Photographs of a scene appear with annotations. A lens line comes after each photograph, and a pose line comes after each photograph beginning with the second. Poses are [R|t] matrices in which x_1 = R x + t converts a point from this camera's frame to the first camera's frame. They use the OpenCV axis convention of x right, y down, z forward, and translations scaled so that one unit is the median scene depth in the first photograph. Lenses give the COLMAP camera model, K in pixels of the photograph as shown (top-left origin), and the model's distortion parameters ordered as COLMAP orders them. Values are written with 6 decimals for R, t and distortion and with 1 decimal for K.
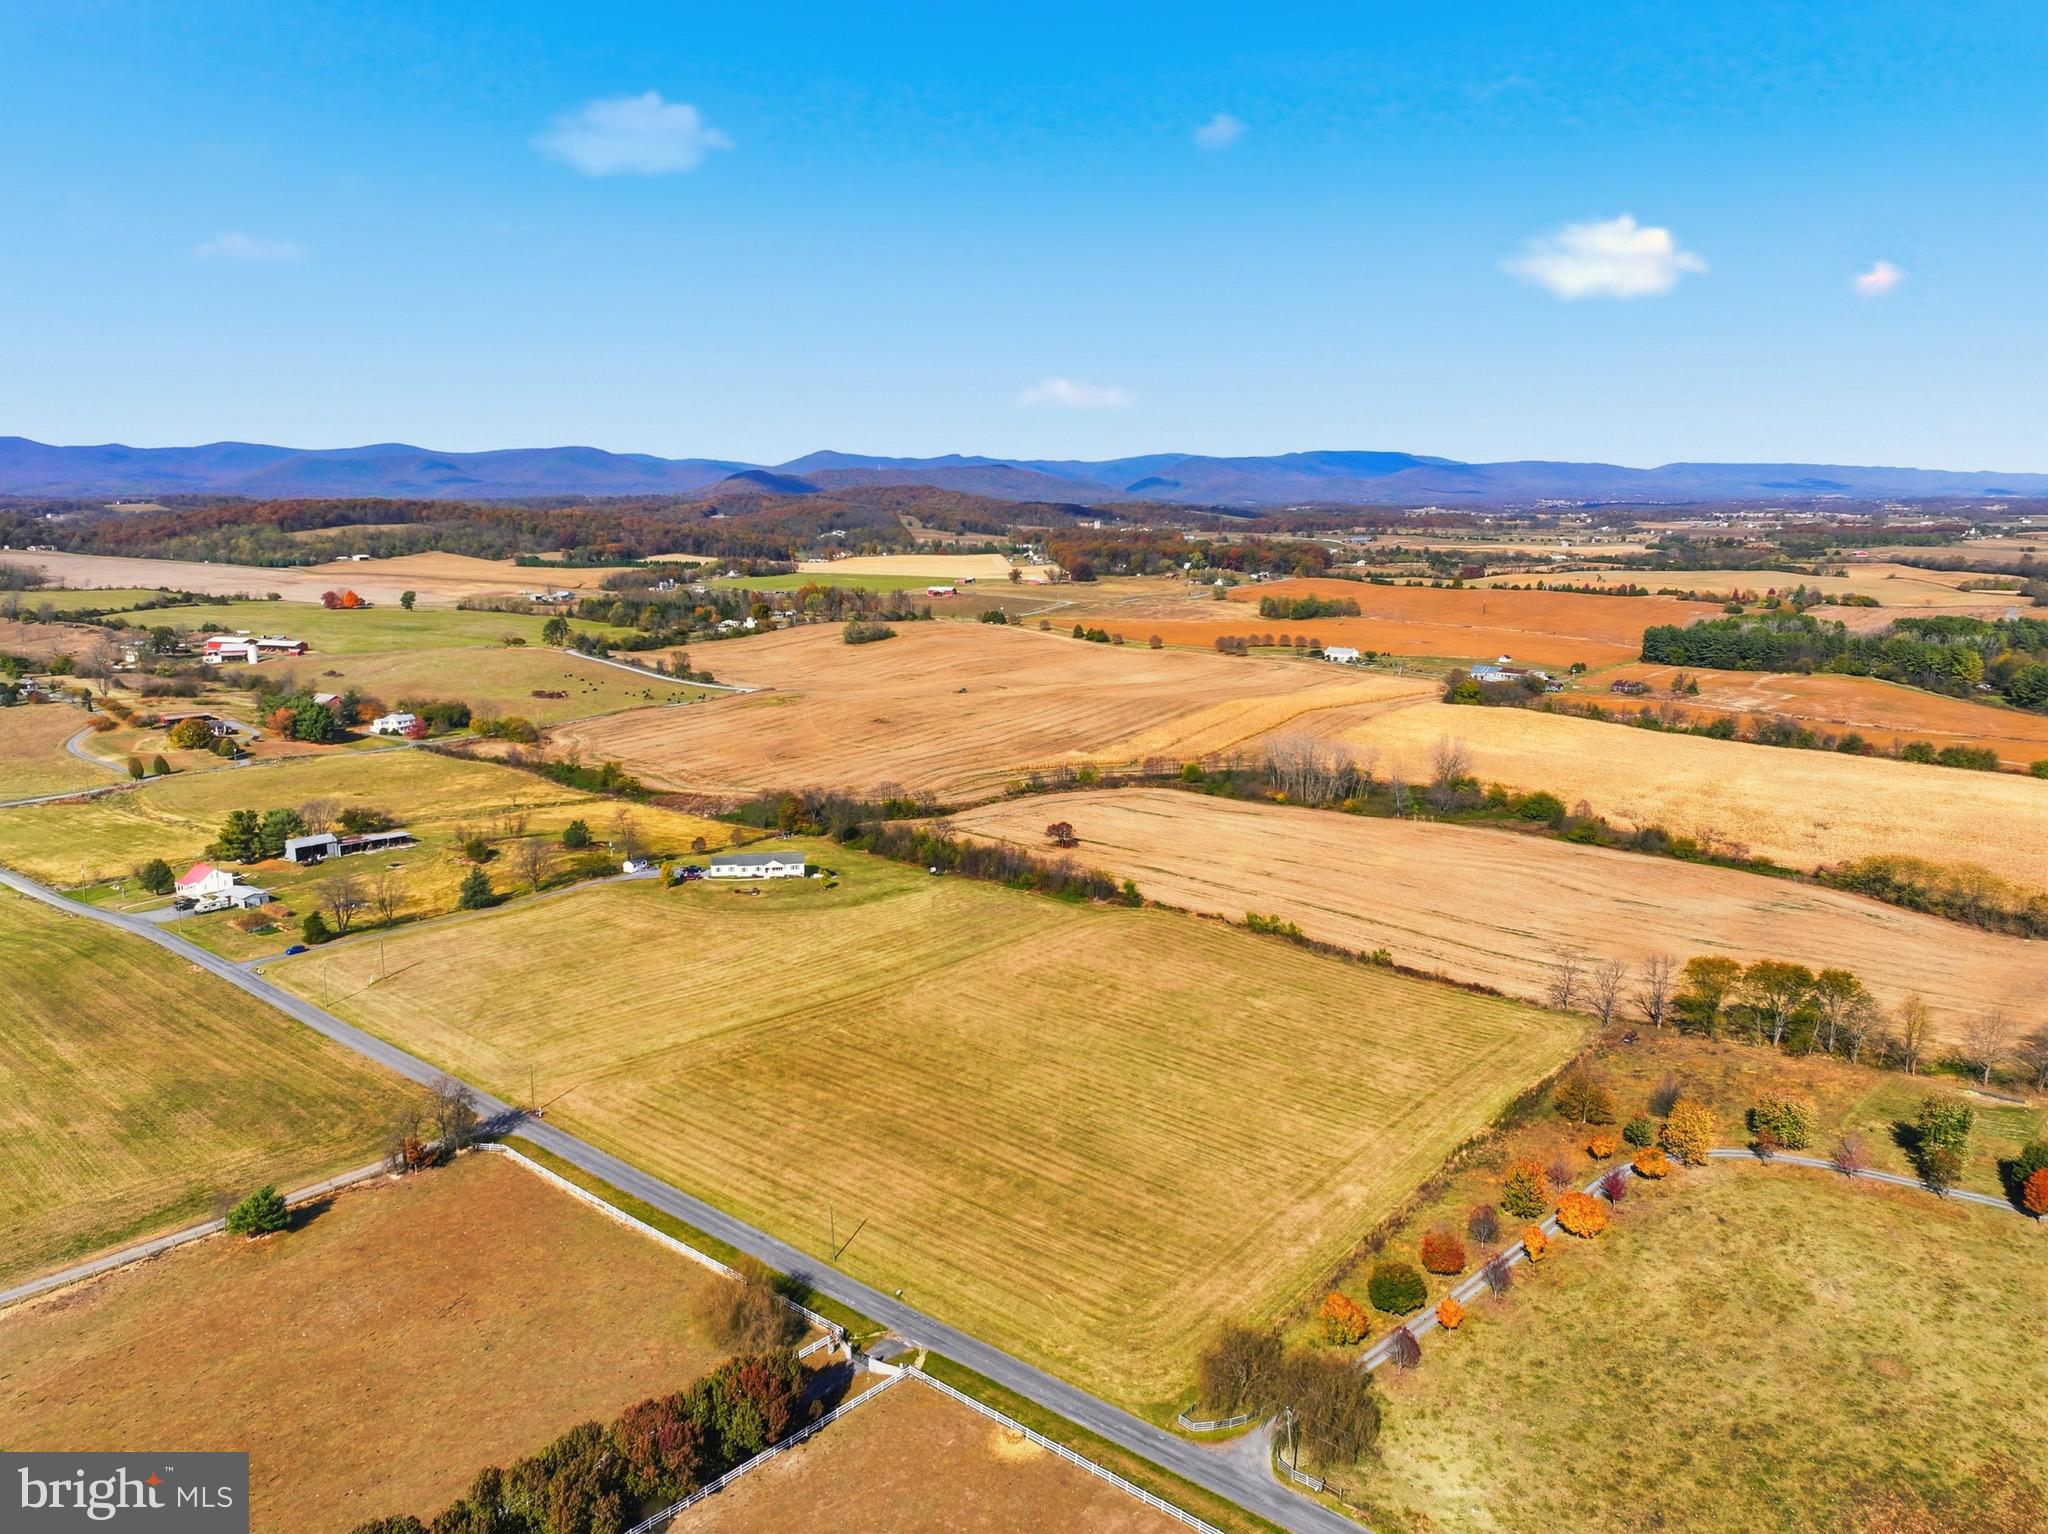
lens RADIAL K [[1432.8, 0, 1024.0], [0, 1432.8, 767.0], [0, 0, 1]] dist [0.005455, 0.004097]
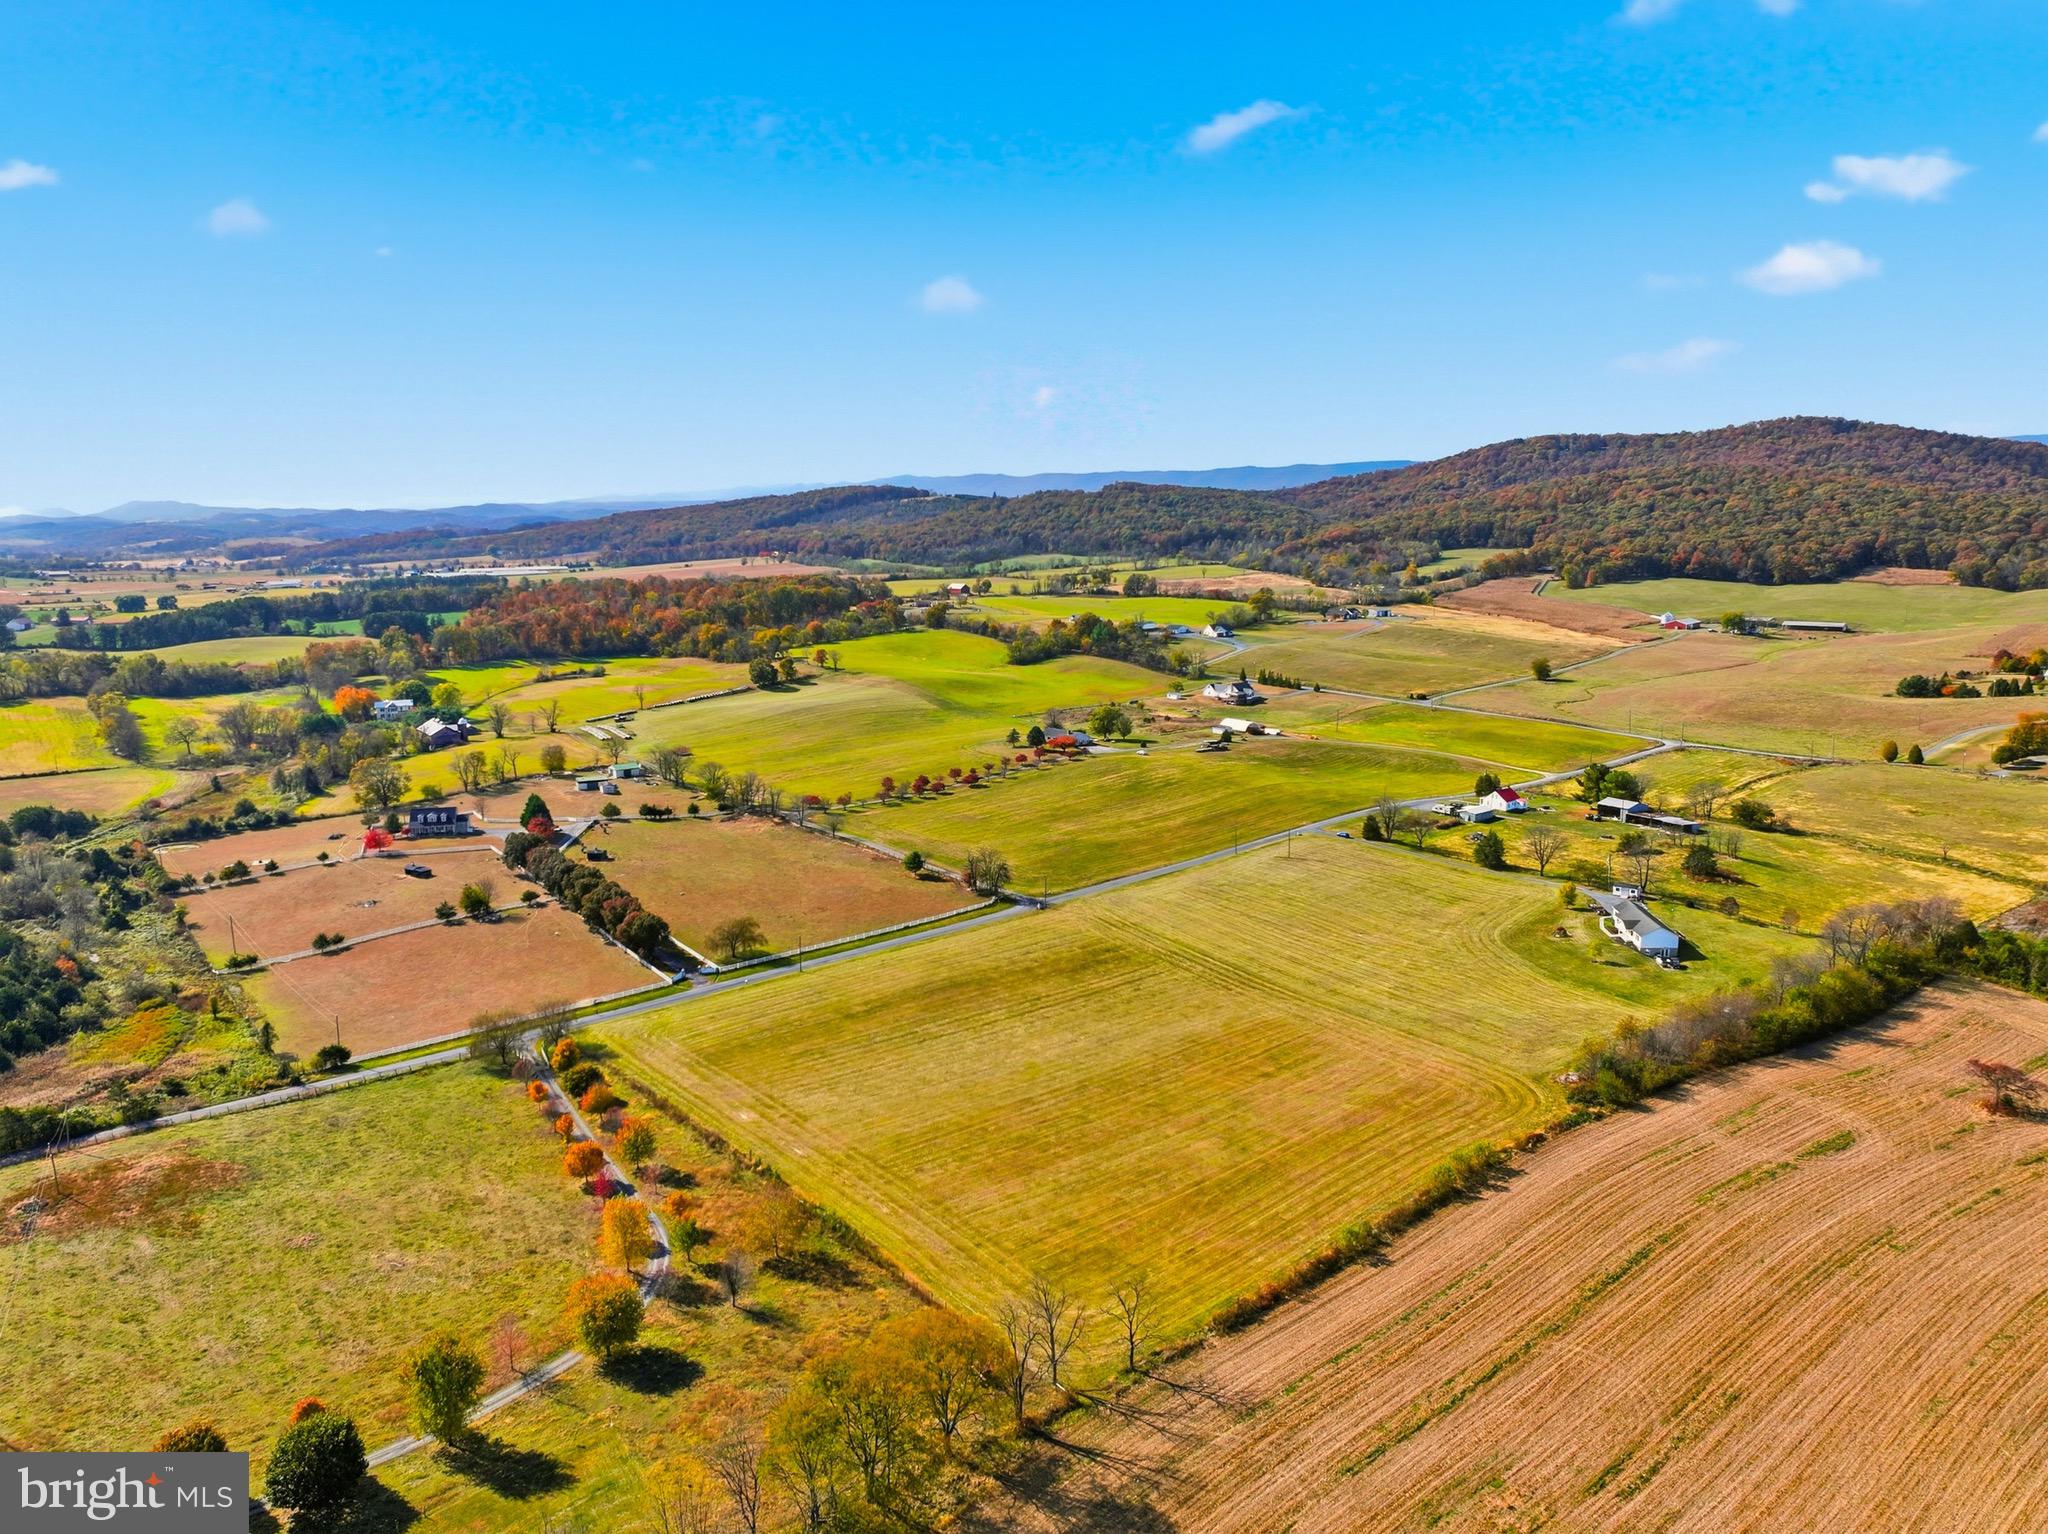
lens RADIAL K [[1432.8, 0, 1024.0], [0, 1432.8, 767.0], [0, 0, 1]] dist [0.005455, 0.004097]
pose [[-0.214065, 0.182181, -0.959680, 1.244083], [-0.167953, 0.960959, 0.219887, -0.265895], [0.962272, 0.208252, -0.175110, 1.366974]]
